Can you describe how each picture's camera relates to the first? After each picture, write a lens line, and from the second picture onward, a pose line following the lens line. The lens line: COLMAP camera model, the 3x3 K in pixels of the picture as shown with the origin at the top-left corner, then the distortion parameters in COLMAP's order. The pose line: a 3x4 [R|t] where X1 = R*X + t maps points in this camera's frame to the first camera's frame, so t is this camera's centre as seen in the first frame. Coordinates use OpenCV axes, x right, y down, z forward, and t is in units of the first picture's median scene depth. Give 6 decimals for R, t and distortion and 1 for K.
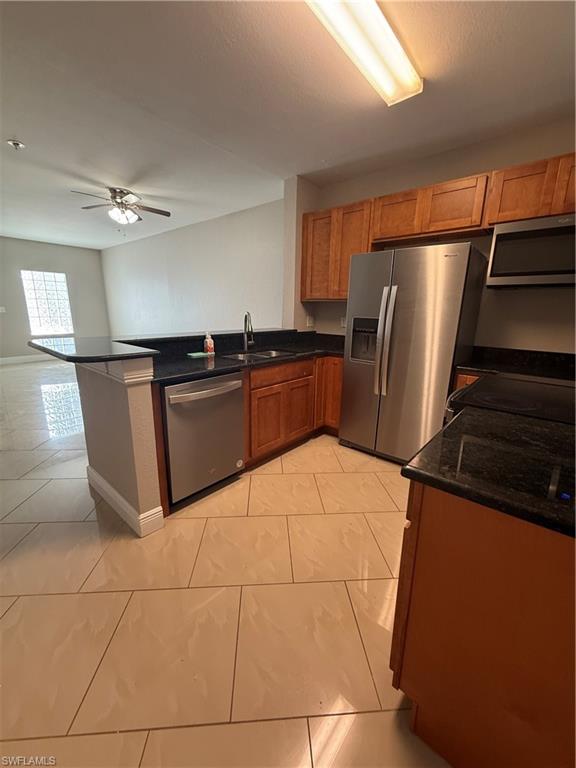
lens RADIAL K [[307.1, 0, 288.1], [0, 307.1, 382.2], [0, 0, 1]] dist [-0.001434, 0.000232]
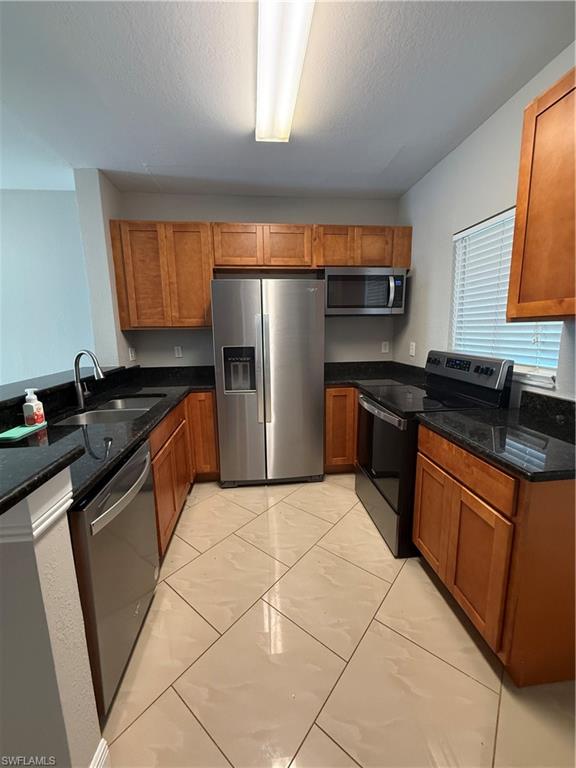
lens RADIAL K [[307.1, 0, 288.1], [0, 307.1, 381.6], [0, 0, 1]] dist [-0.001434, 0.000232]
pose [[0.680515, -0.152291, 0.716733, -0.303715], [0.198275, 0.979943, 0.019962, -0.082760], [-0.705398, 0.128526, 0.697062, 0.218928]]
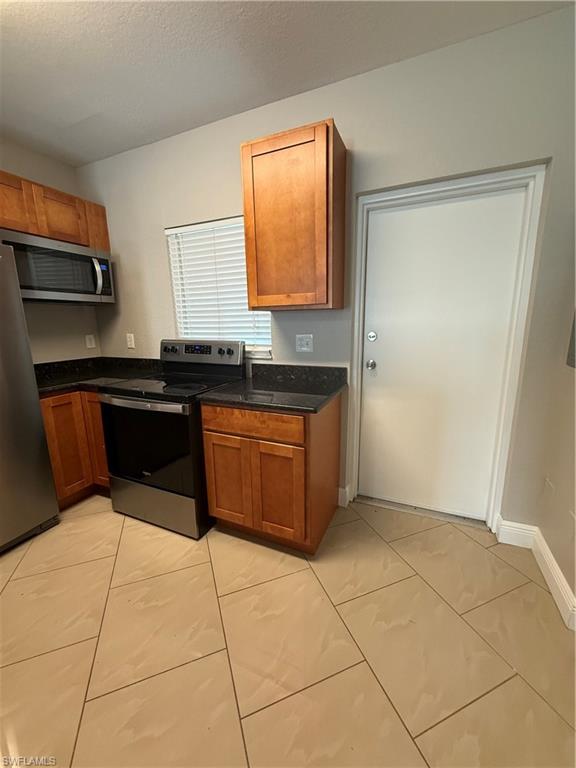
lens RADIAL K [[307.1, 0, 289.5], [0, 307.1, 382.2], [0, 0, 1]] dist [-0.001434, 0.000232]
pose [[-0.297549, -0.198464, 0.933850, -0.350662], [0.231909, 0.933832, 0.272352, -0.112773], [-0.926112, 0.297606, -0.231835, 0.423390]]
